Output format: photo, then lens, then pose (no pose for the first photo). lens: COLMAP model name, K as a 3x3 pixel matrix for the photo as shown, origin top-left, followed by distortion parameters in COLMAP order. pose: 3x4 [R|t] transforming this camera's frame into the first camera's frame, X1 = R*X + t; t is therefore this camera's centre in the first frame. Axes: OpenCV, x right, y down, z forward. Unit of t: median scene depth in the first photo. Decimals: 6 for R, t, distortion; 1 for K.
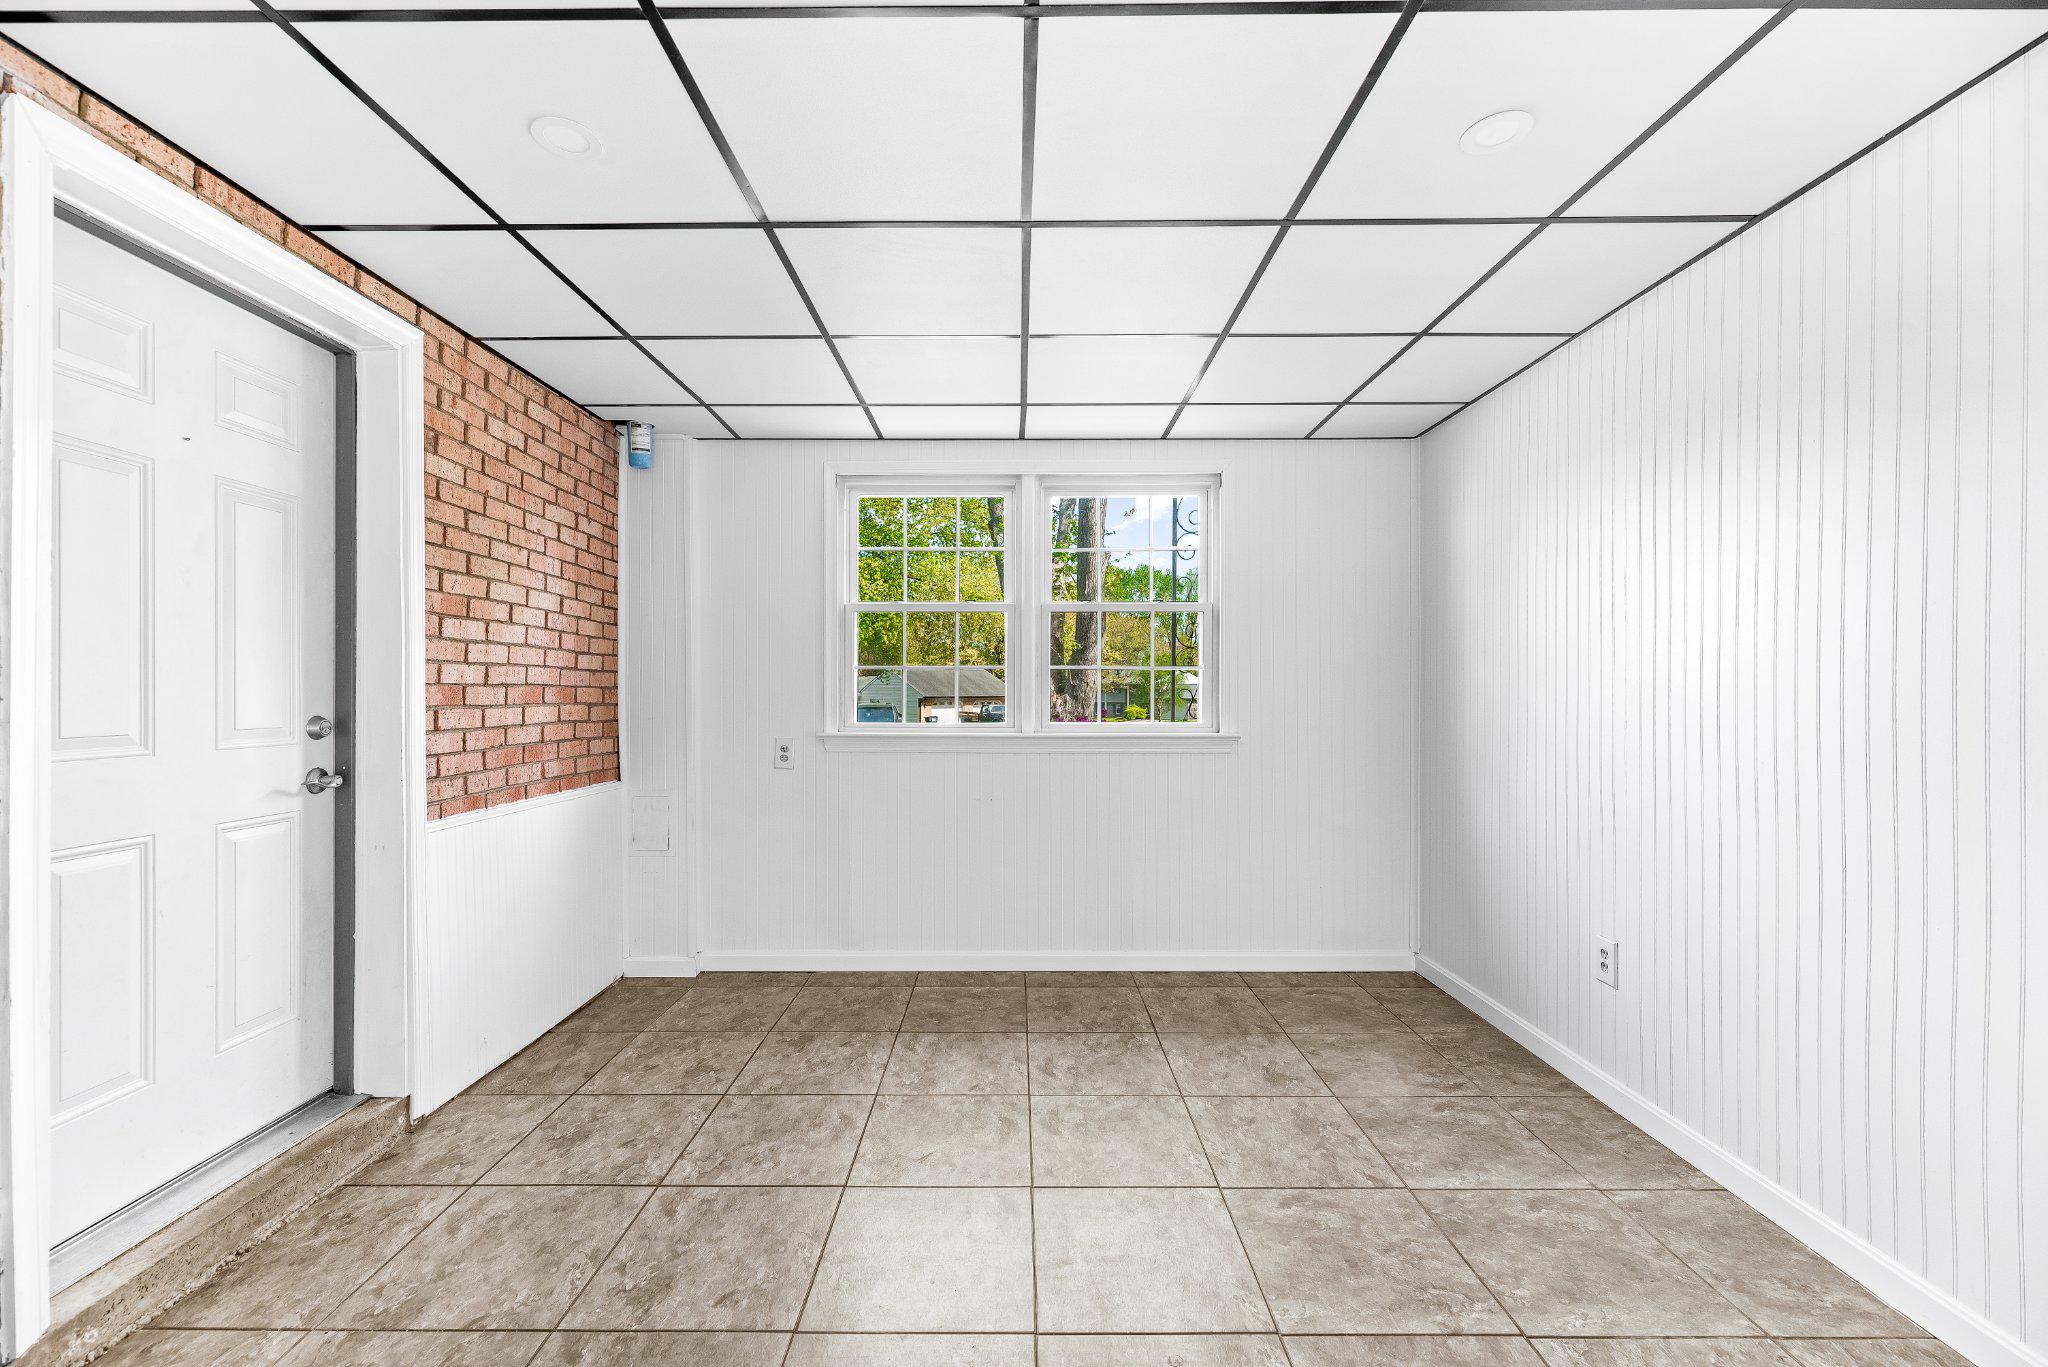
lens RADIAL K [[818.8, 0, 1008.9], [0, 818.8, 687.9], [0, 0, 1]] dist [0.001021, 0.000076]
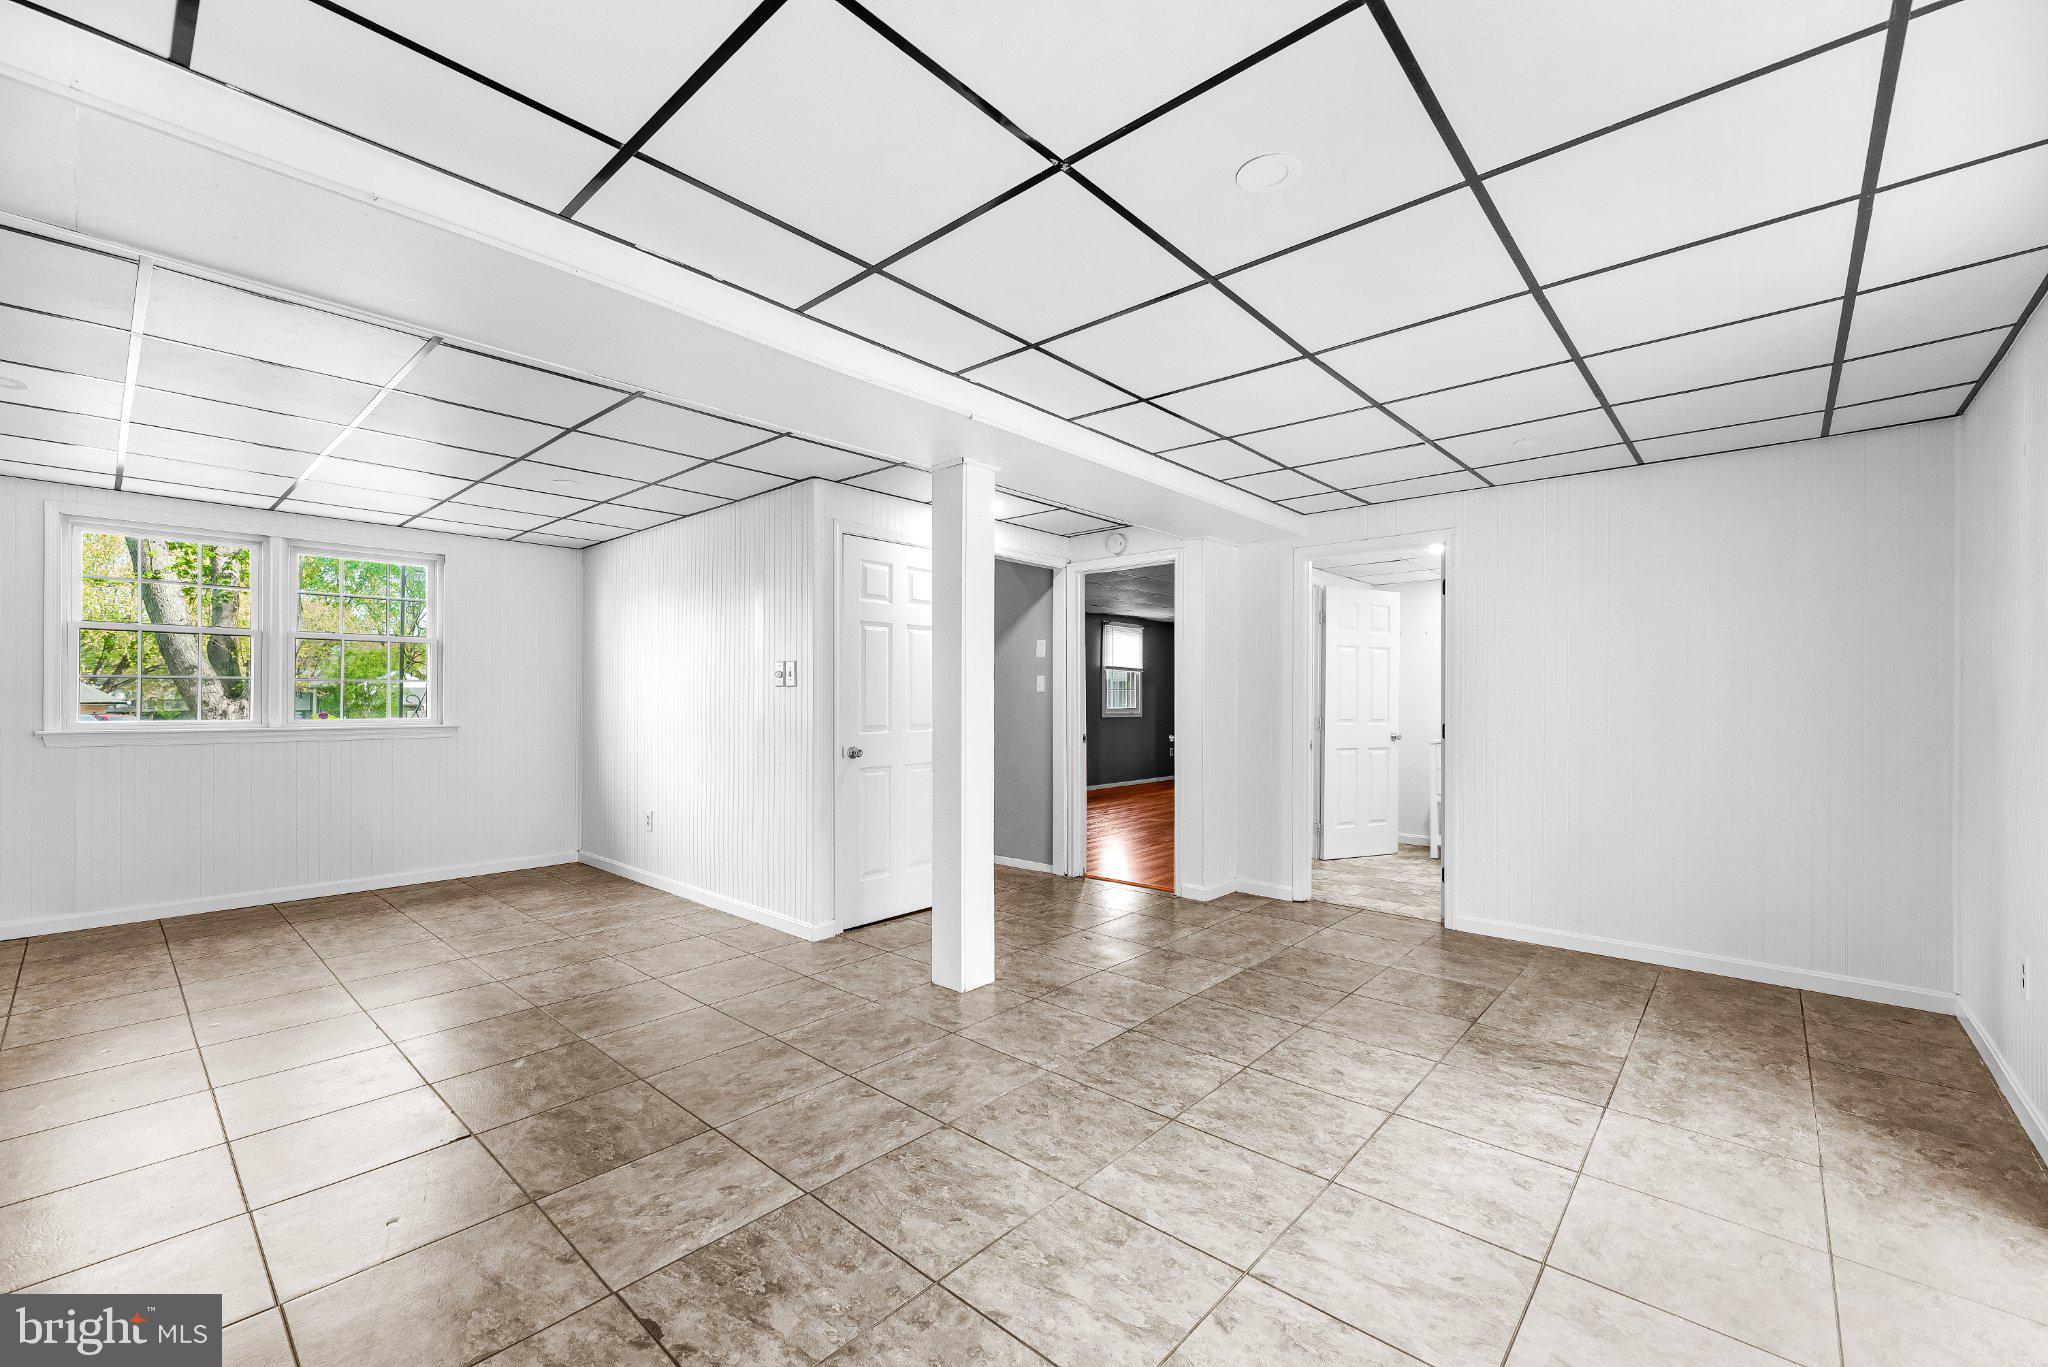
lens RADIAL K [[831.3, 0, 1019.9], [0, 831.3, 700.4], [0, 0, 1]] dist [0.001000, 0.000090]
pose [[0.661698, -0.000520, 0.749770, -0.296555], [-0.005338, 0.999971, 0.005405, -0.005796], [-0.749752, -0.007578, 0.661676, -1.273321]]
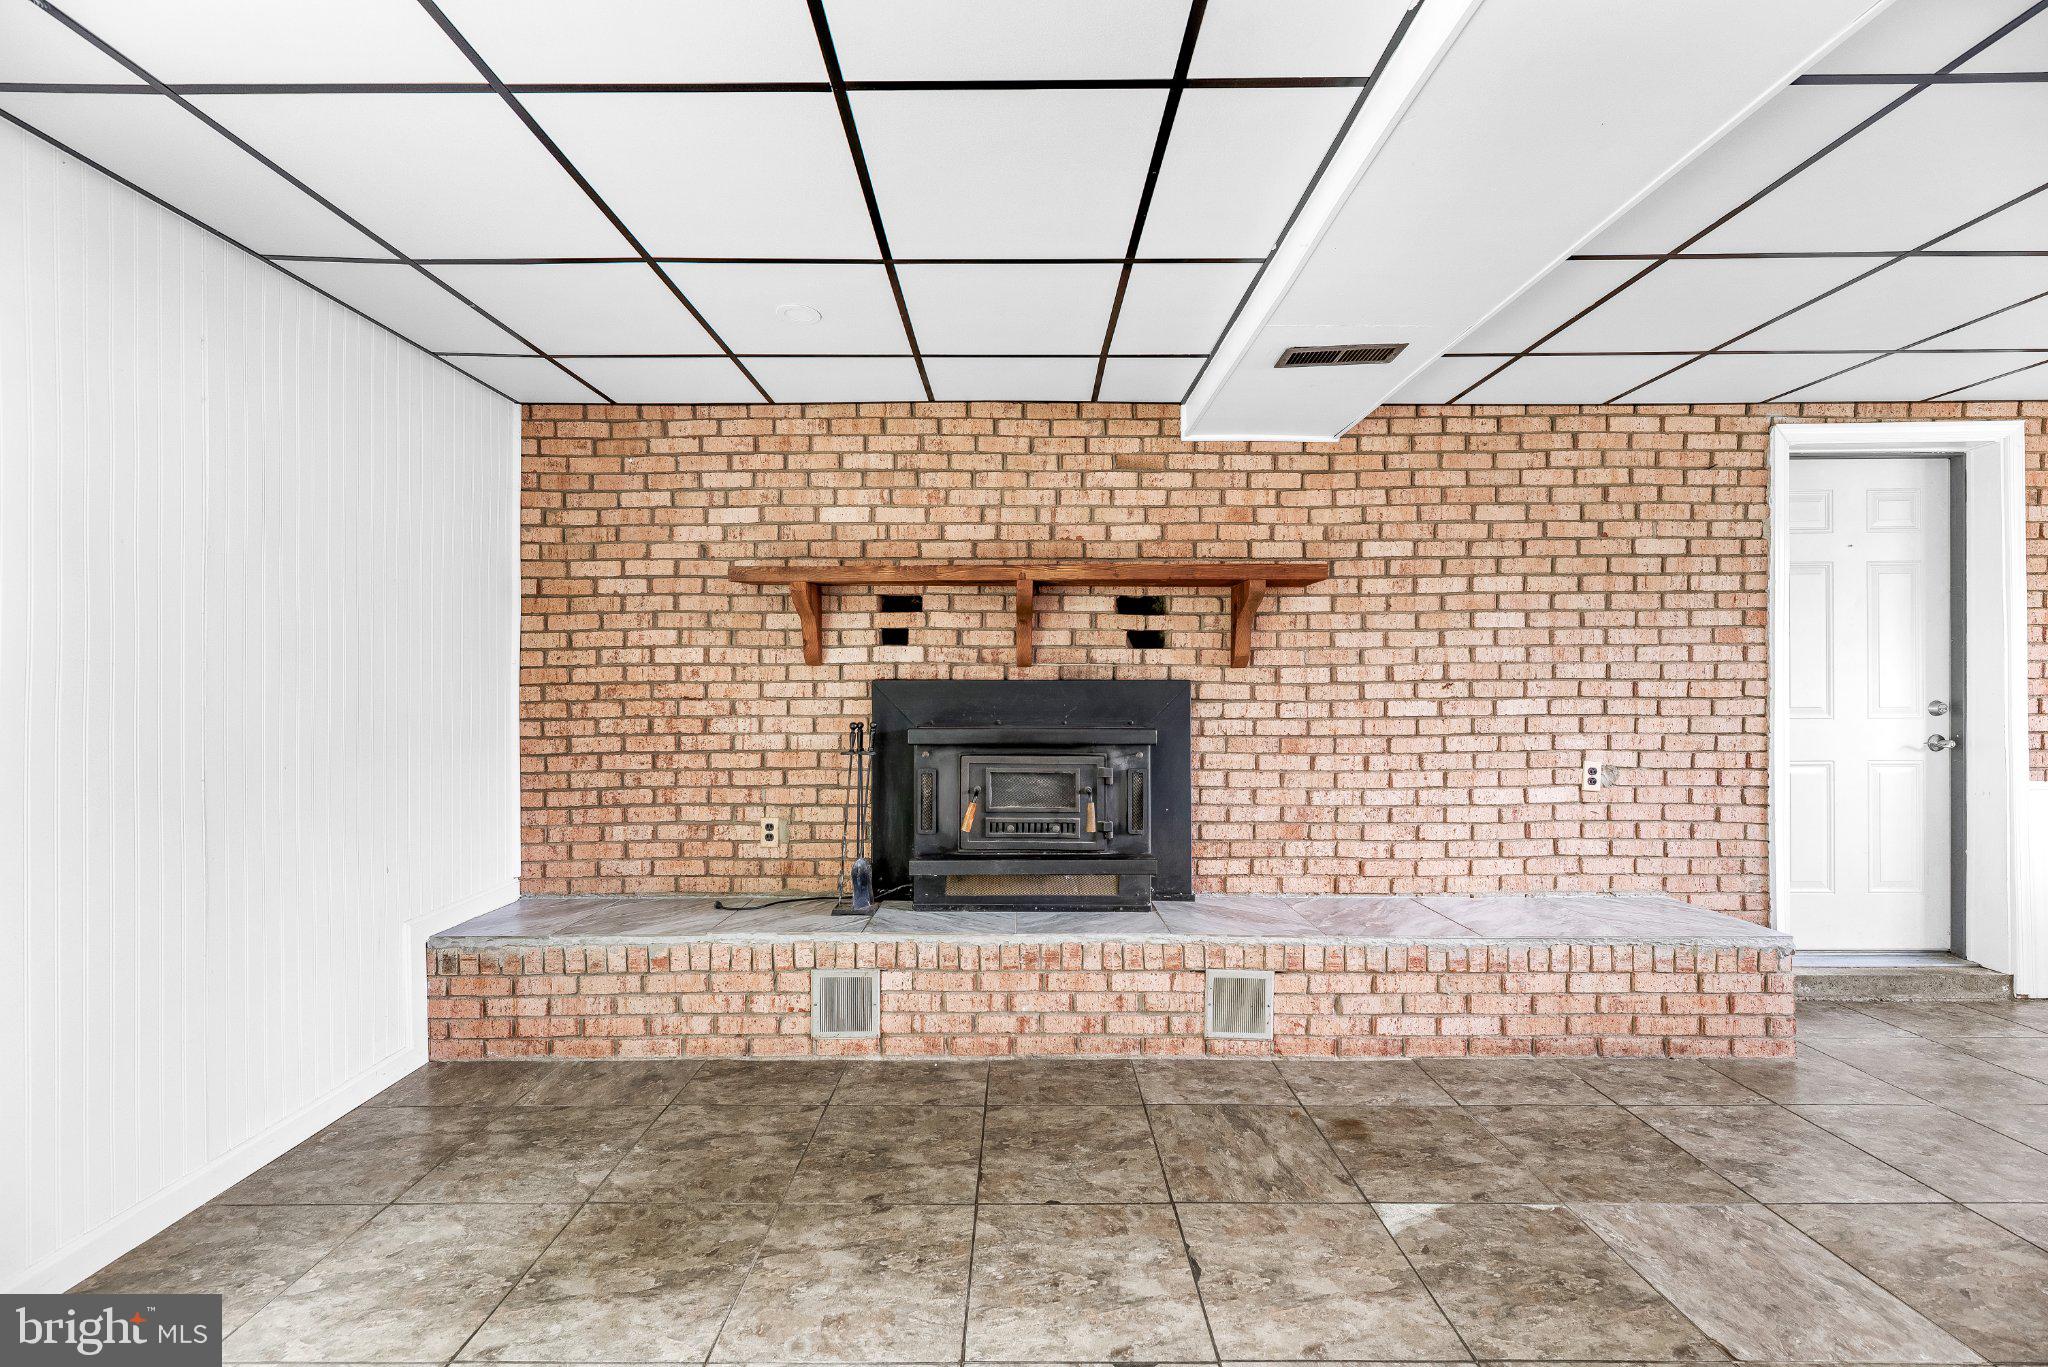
lens RADIAL K [[838.6, 0, 1015.6], [0, 838.6, 692.1], [0, 0, 1]] dist [0.001548, -0.000053]
pose [[-0.003441, 0.004406, -0.999984, 0.681148], [0.007130, 0.999965, 0.004381, -0.000722], [0.999969, -0.007115, -0.003472, -0.666229]]
